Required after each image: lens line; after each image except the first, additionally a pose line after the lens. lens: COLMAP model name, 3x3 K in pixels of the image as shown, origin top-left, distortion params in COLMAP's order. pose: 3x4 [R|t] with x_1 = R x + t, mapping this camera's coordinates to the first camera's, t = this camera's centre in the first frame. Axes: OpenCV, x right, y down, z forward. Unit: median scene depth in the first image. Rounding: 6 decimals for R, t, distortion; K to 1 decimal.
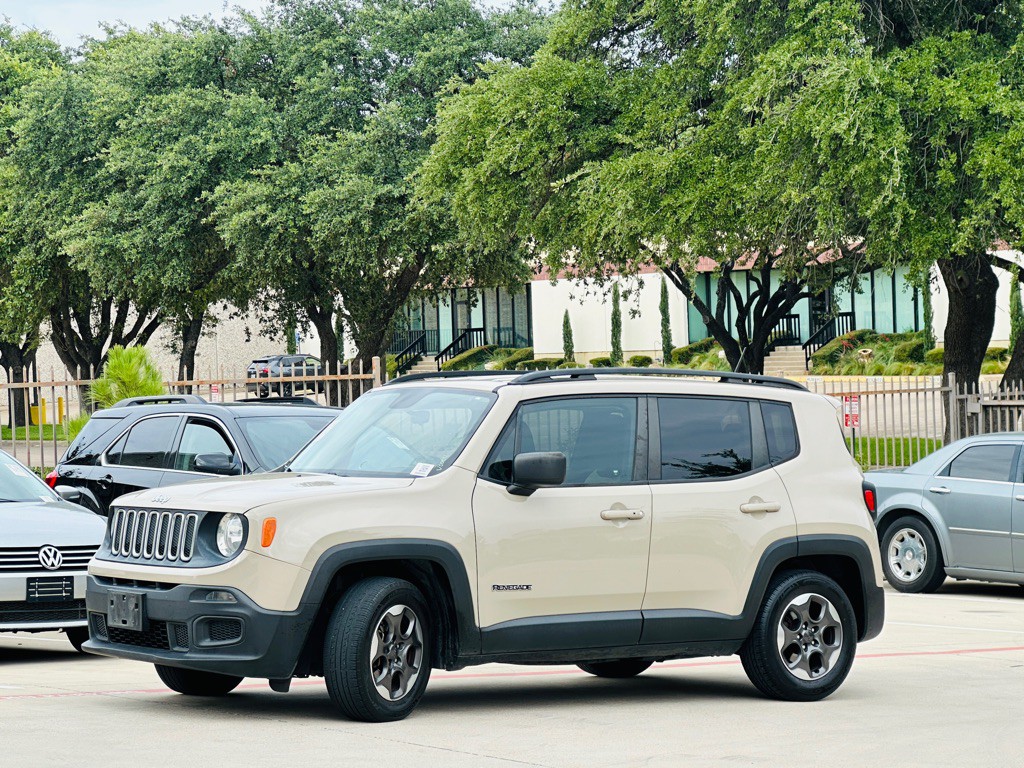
lens RADIAL K [[2671.1, 0, 512.0], [0, 2671.1, 384.0], [0, 0, 1]] dist [-0.615261, 17.816590]
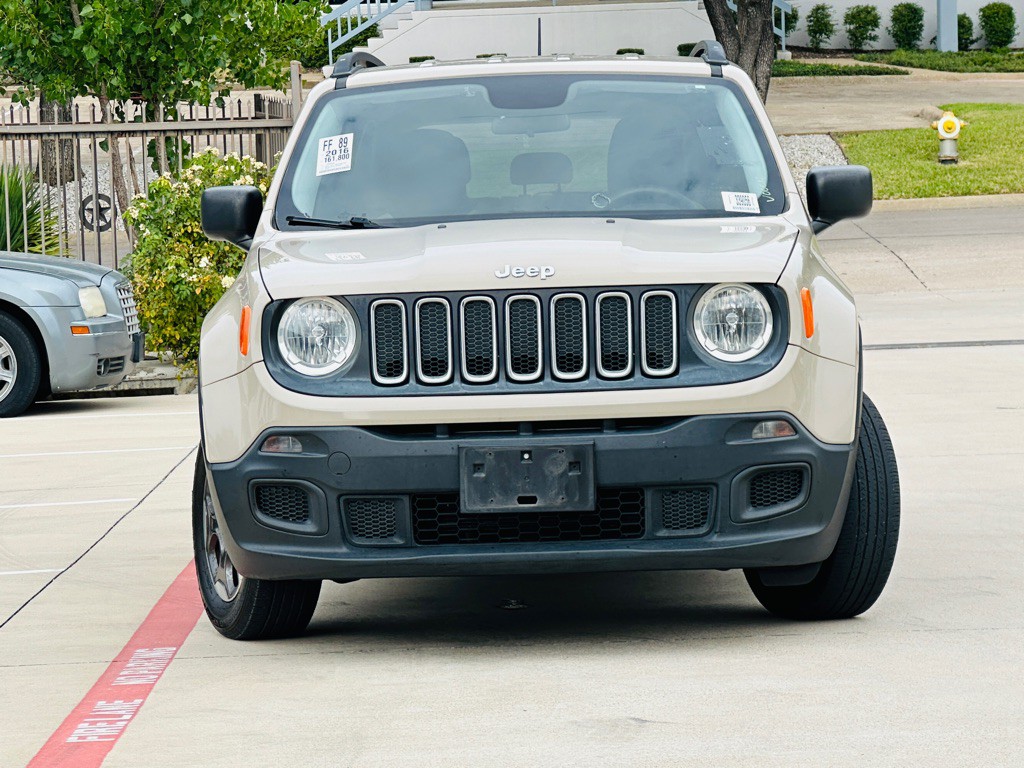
lens RADIAL K [[3383.8, 0, 512.0], [0, 3383.8, 384.0], [0, 0, 1]] dist [-0.222046, -2.433093]
pose [[0.603388, -0.078502, 0.793575, -0.657569], [0.021525, 0.996384, 0.082198, 0.008685], [-0.797157, -0.032515, 0.602895, 0.558042]]
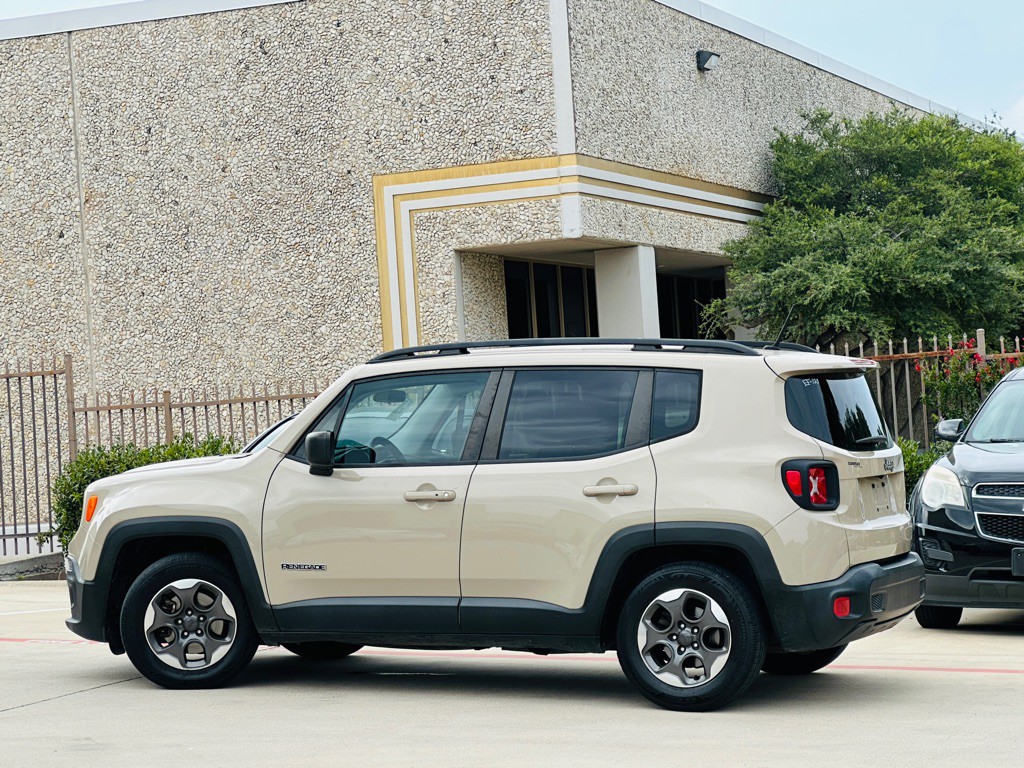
lens RADIAL K [[2671.1, 0, 512.0], [0, 2671.1, 384.0], [0, 0, 1]] dist [-0.615261, 17.816590]
pose [[0.537916, -0.018914, -0.842786, 0.861224], [0.039604, 0.999211, 0.002853, 0.007106], [0.842068, -0.034912, 0.538241, 0.508307]]
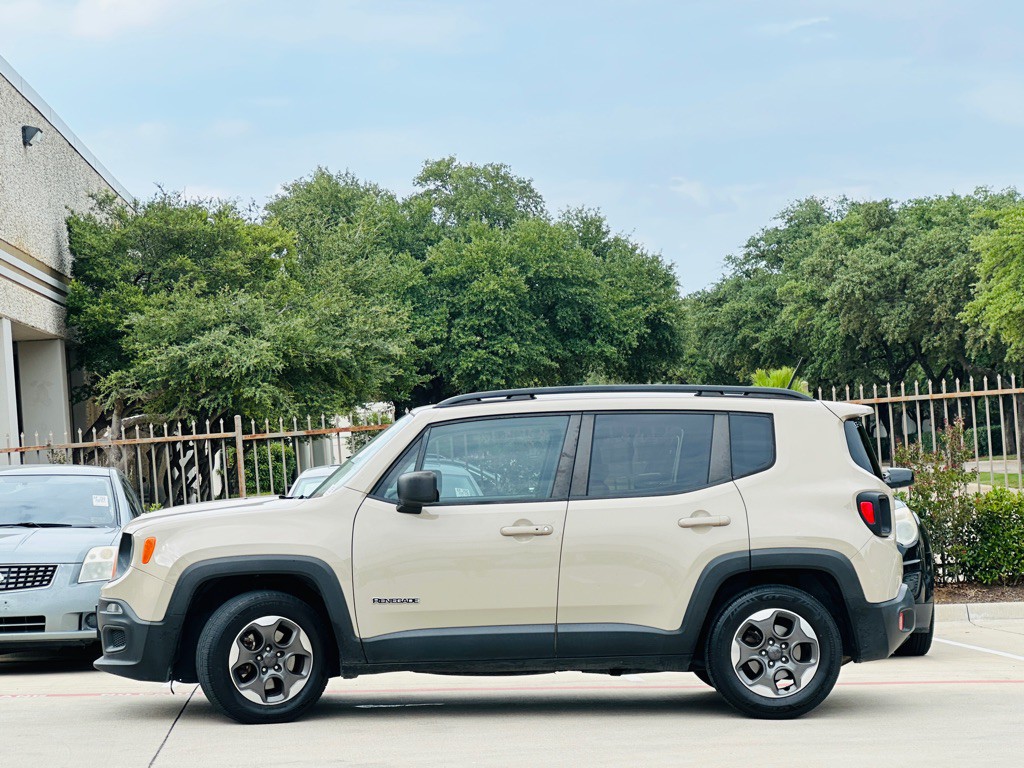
lens RADIAL K [[2671.1, 0, 512.0], [0, 2671.1, 384.0], [0, 0, 1]] dist [-0.615261, 17.816590]
pose [[0.829855, -0.040353, -0.556518, 0.607565], [0.037951, 0.999154, -0.015858, 0.008551], [0.556687, -0.007961, 0.830684, 0.143487]]
